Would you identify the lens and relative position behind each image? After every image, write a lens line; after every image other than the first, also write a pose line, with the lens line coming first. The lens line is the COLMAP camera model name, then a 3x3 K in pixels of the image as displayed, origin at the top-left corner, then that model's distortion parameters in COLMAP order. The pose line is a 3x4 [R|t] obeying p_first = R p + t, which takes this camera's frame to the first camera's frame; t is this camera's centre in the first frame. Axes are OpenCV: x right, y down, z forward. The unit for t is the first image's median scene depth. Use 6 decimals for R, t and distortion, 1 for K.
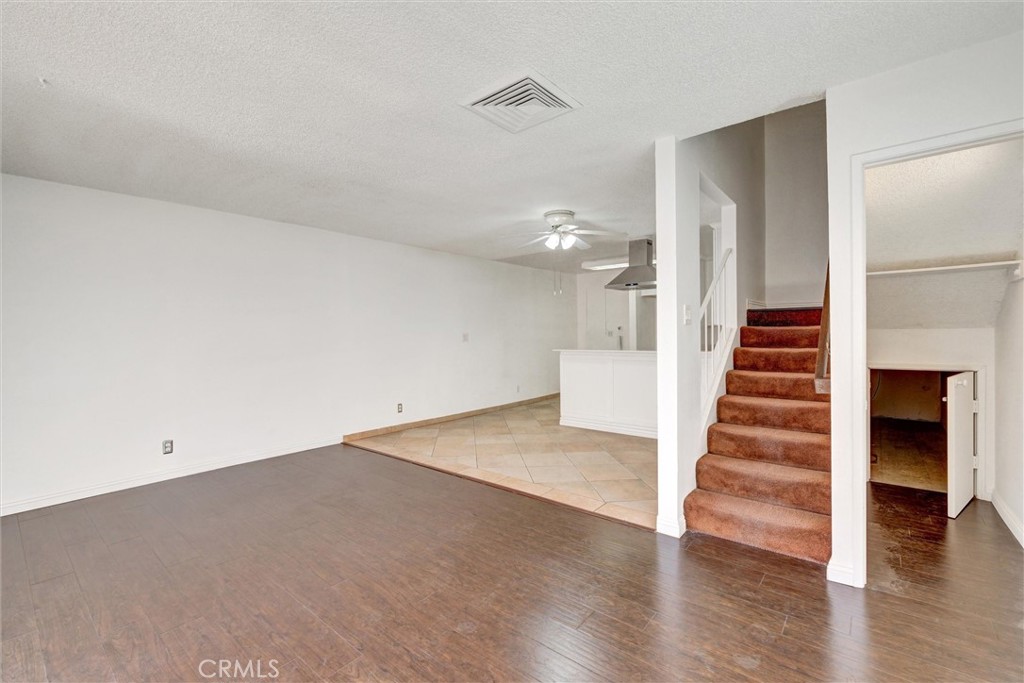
lens RADIAL K [[456.4, 0, 506.4], [0, 456.4, 338.0], [0, 0, 1]] dist [-0.003873, 0.000241]
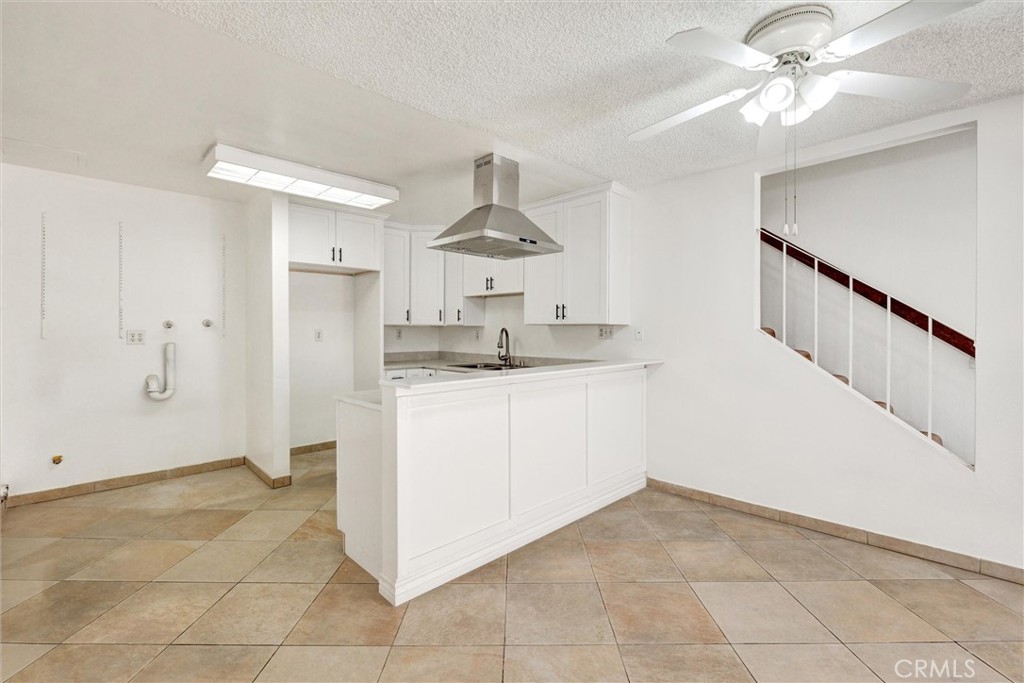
lens RADIAL K [[456.4, 0, 505.6], [0, 456.4, 336.3], [0, 0, 1]] dist [-0.003873, 0.000241]
pose [[0.087132, 0.002777, 0.996193, -0.301342], [0.011534, 0.999926, -0.003796, -0.010425], [-0.996130, 0.011821, 0.087093, 1.257917]]
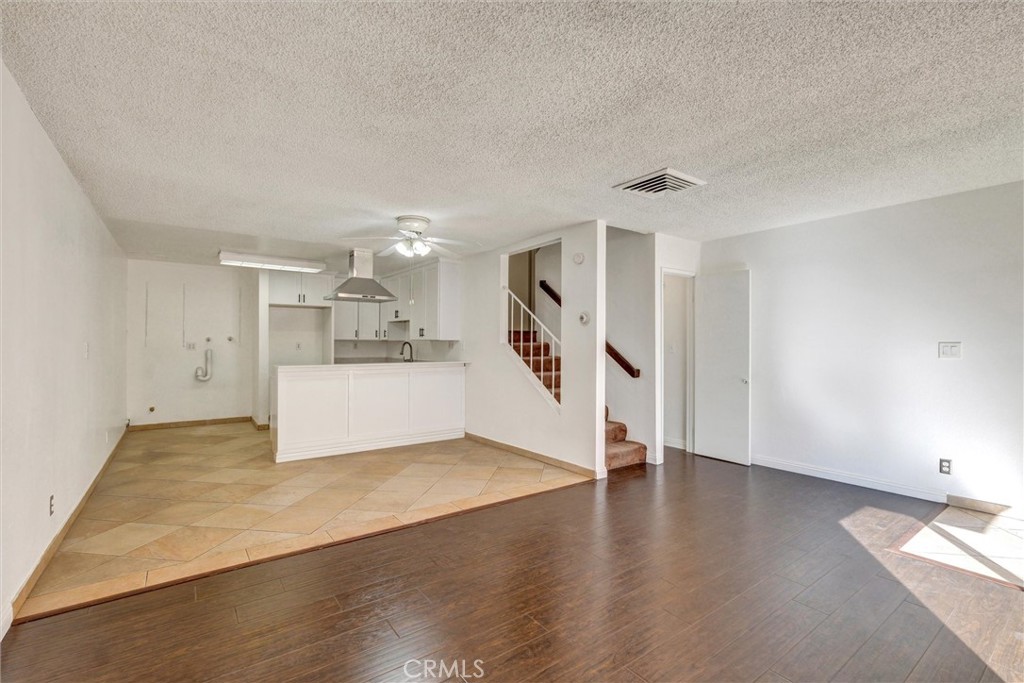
lens RADIAL K [[456.4, 0, 509.4], [0, 456.4, 345.6], [0, 0, 1]] dist [-0.003873, 0.000241]
pose [[0.222677, 0.011905, 0.974820, -0.787368], [0.004666, 0.999901, -0.013277, 0.003260], [-0.974881, 0.007505, 0.222599, 0.620662]]
